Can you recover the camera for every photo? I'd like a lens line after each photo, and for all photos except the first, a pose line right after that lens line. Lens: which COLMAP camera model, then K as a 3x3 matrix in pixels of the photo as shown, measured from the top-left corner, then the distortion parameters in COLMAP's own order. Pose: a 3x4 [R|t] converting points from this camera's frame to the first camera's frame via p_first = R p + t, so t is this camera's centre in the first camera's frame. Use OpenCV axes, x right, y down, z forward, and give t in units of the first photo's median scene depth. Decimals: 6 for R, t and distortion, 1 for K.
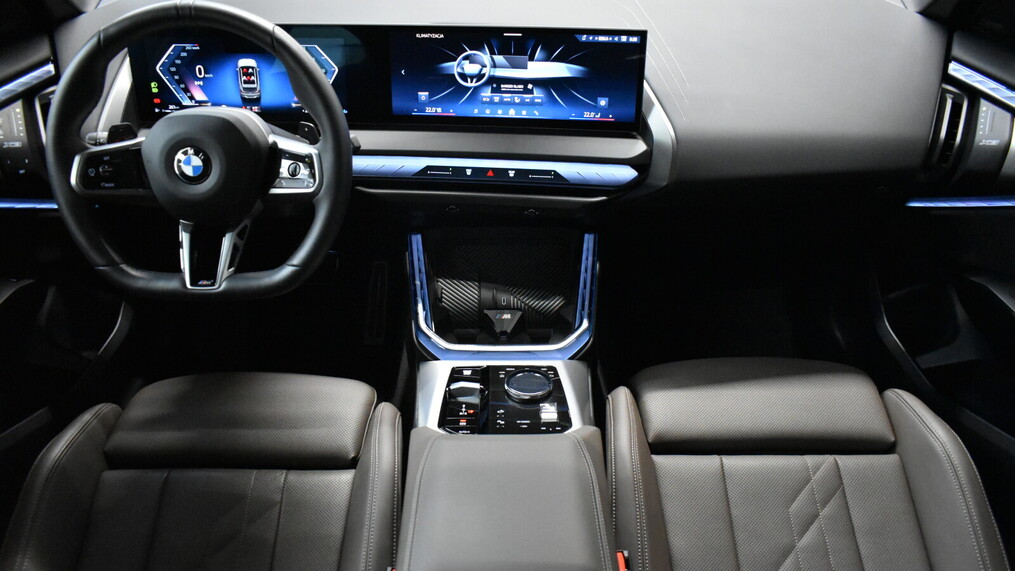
lens RADIAL K [[782.3, 0, 507.5], [0, 782.3, 285.5], [0, 0, 1]] dist [-0.009862, -0.001781]
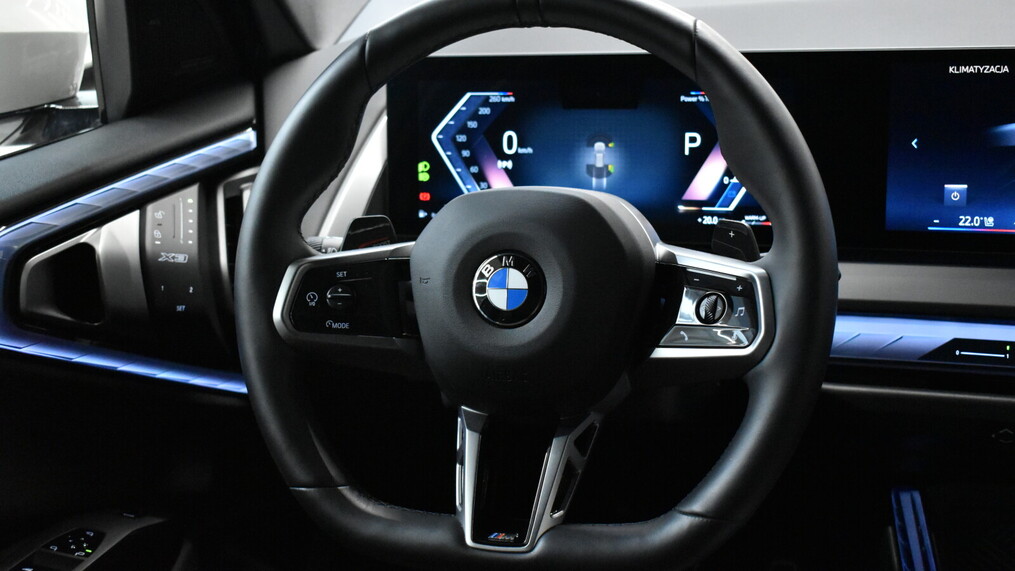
lens RADIAL K [[1399.8, 0, 507.5], [0, 1399.8, 285.5], [0, 0, 1]] dist [-0.042884, -0.014082]
pose [[0.957861, 0.028564, -0.285808, -0.144860], [-0.100127, 0.965834, -0.239039, 0.049145], [0.269215, 0.257583, 0.927995, 0.178934]]
